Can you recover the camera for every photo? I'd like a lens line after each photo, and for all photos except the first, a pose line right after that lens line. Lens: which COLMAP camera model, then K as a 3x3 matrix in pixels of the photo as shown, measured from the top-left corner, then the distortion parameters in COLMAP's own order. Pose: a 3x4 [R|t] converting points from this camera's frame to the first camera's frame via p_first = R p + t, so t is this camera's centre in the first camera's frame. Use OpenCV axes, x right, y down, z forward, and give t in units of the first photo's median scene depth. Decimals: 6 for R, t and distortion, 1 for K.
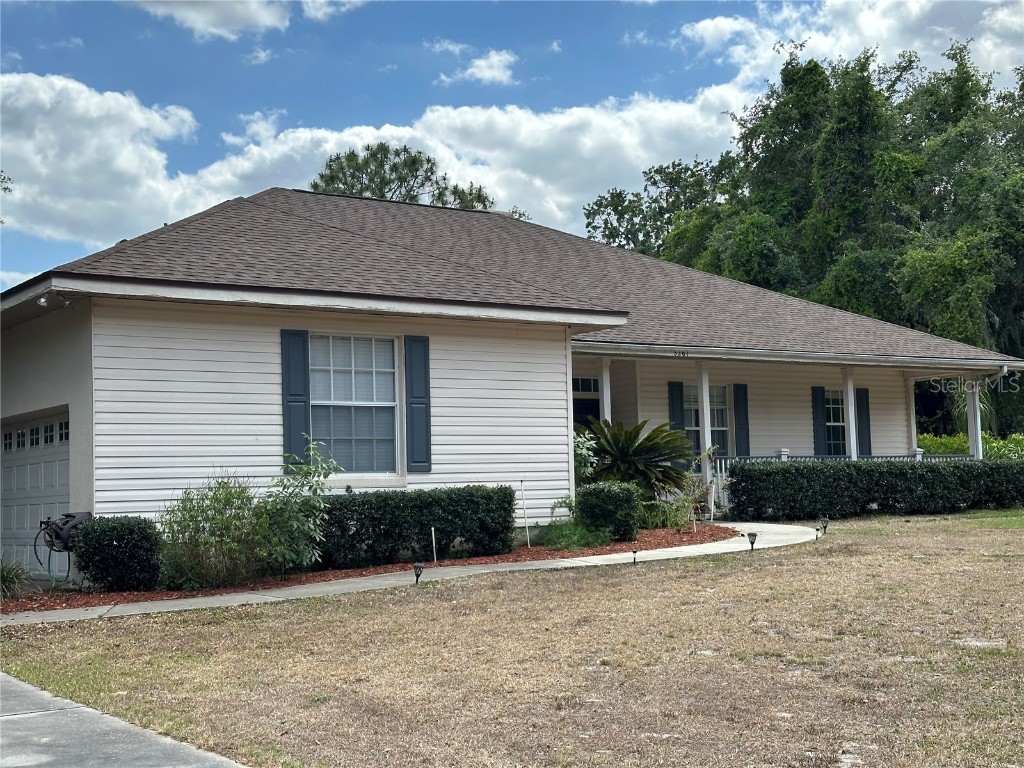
lens RADIAL K [[1418.4, 0, 511.4], [0, 1418.4, 390.9], [0, 0, 1]] dist [0.165883, -0.150800]
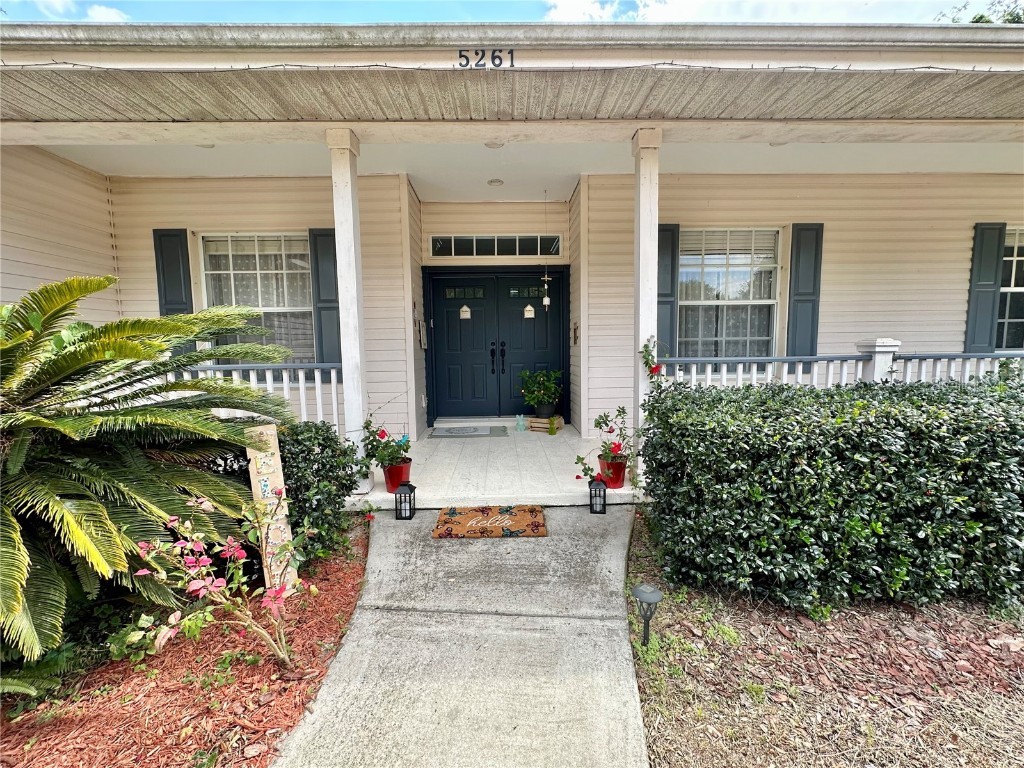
lens RADIAL K [[410.9, 0, 512.0], [0, 410.9, 384.0], [0, 0, 1]] dist [-0.000677, 0.000431]
pose [[0.834577, 0.066391, -0.546877, 0.177670], [0.032231, 0.985126, 0.168781, 0.031590], [0.549948, -0.158488, 0.820024, 0.893669]]
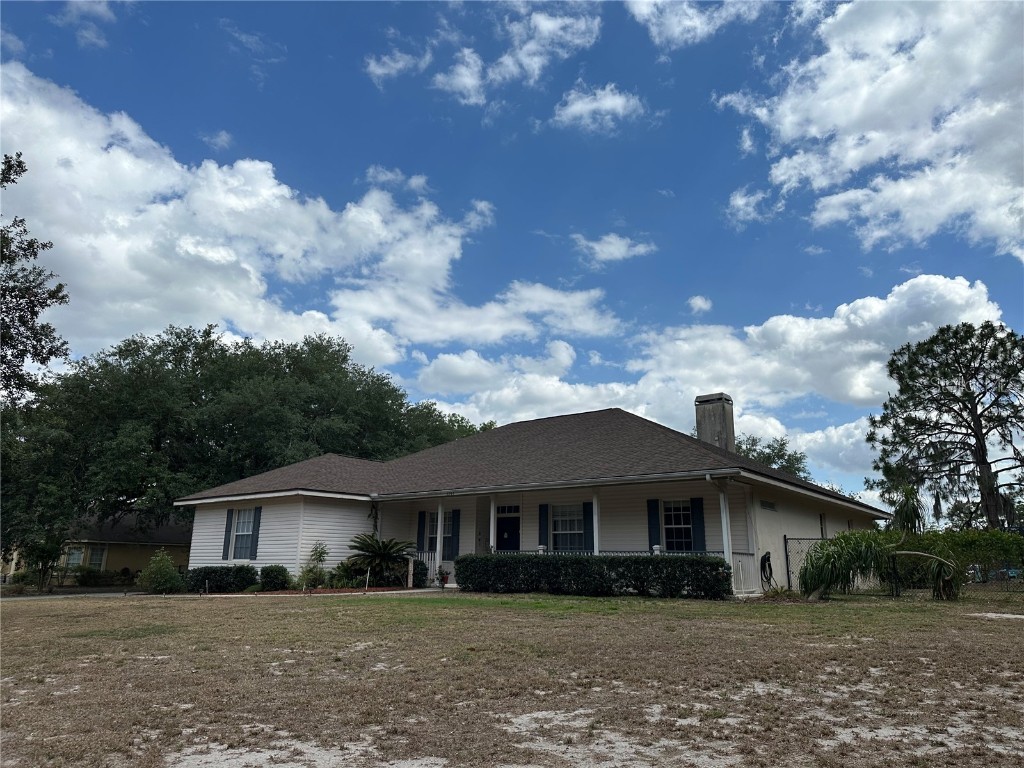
lens RADIAL K [[726.9, 0, 528.8], [0, 726.9, 397.3], [0, 0, 1]] dist [0.125336, -0.196364]
pose [[0.278961, -0.187722, -0.941775, 1.044645], [0.050216, 0.982217, -0.180909, 0.026240], [0.958989, 0.003174, 0.283427, 0.812066]]
